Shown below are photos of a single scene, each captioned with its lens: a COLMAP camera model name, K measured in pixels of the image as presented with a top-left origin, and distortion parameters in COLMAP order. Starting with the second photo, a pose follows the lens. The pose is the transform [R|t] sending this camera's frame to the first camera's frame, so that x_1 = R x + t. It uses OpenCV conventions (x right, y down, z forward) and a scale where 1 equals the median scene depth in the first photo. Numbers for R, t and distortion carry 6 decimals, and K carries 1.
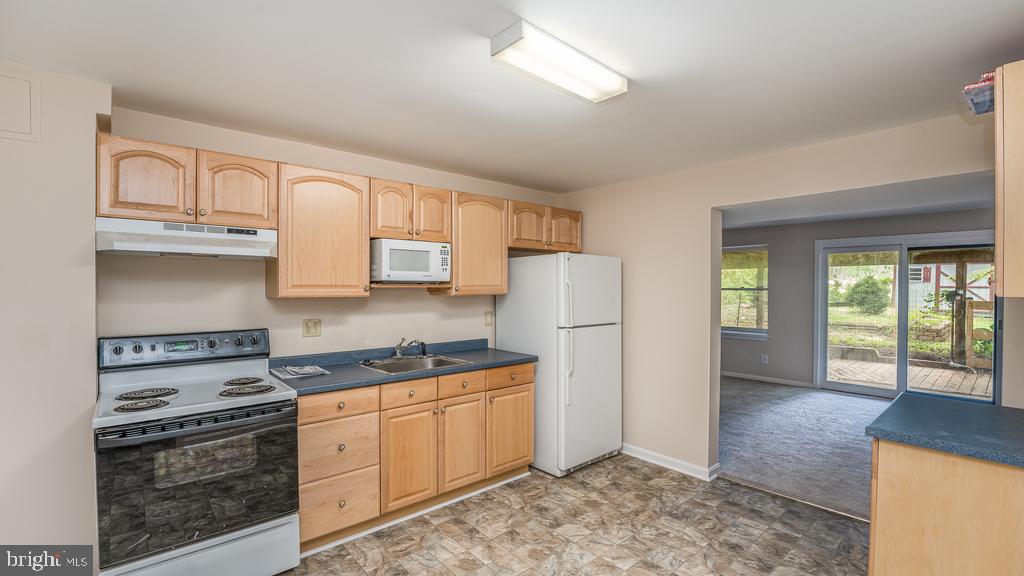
lens RADIAL K [[435.5, 0, 507.1], [0, 435.5, 281.9], [0, 0, 1]] dist [-0.025657, -0.000026]
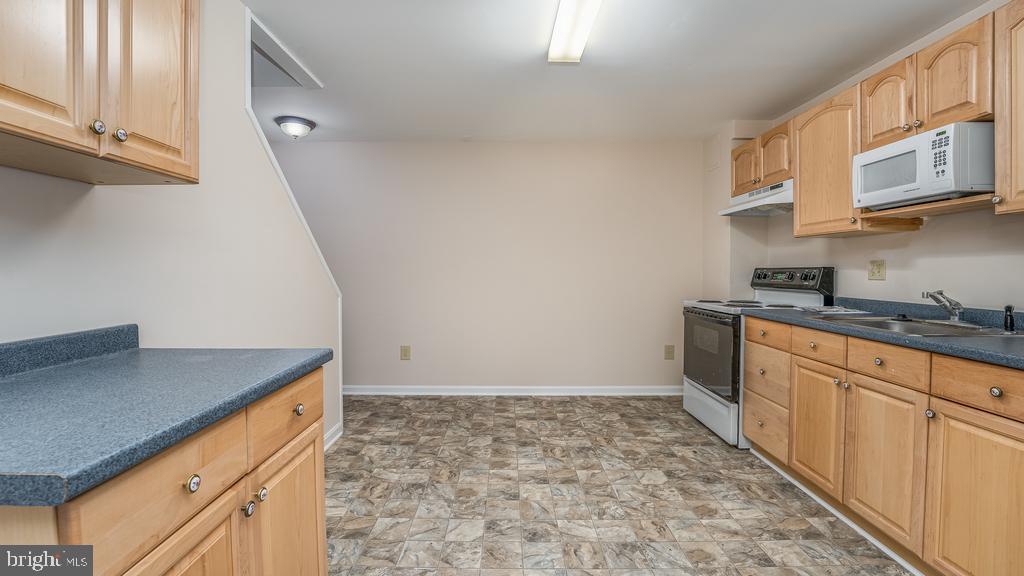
lens RADIAL K [[435.5, 0, 507.1], [0, 435.5, 281.9], [0, 0, 1]] dist [-0.025657, -0.000026]
pose [[-0.643754, 0.016874, -0.765046, 0.748953], [0.002538, 0.999798, 0.019916, 0.118153], [0.765228, 0.010880, -0.643667, 1.059722]]
